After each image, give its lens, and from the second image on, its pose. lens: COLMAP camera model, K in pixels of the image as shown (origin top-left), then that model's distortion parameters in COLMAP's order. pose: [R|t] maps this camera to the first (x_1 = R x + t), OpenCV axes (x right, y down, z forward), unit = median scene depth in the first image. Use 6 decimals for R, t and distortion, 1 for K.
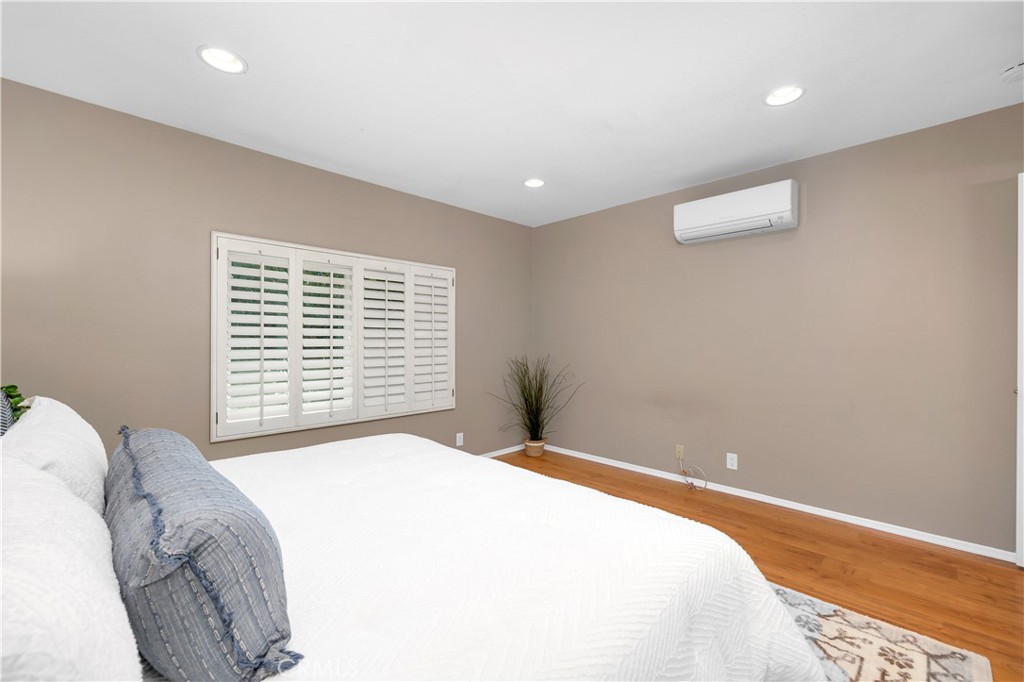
lens RADIAL K [[414.5, 0, 512.0], [0, 414.5, 341.0], [0, 0, 1]] dist [-0.002378, -0.000005]
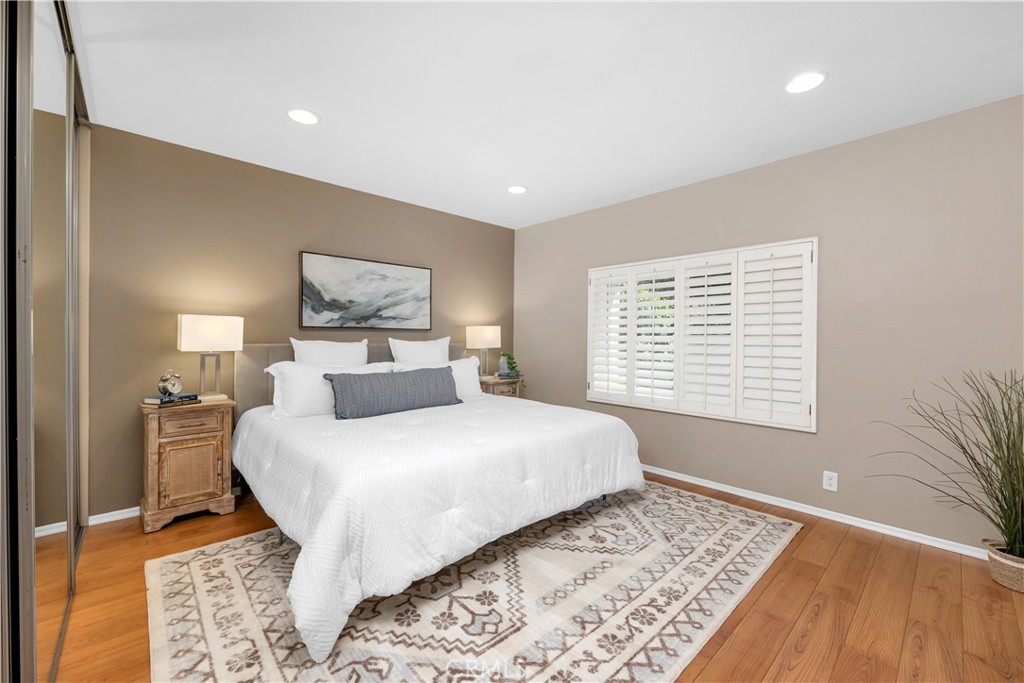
lens RADIAL K [[414.5, 0, 512.0], [0, 414.5, 341.5], [0, 0, 1]] dist [-0.002378, -0.000005]
pose [[-0.034750, 0.004327, -0.999387, 0.643756], [-0.012766, 0.999907, 0.004773, 0.009302], [0.999315, 0.012924, -0.034691, 0.547771]]
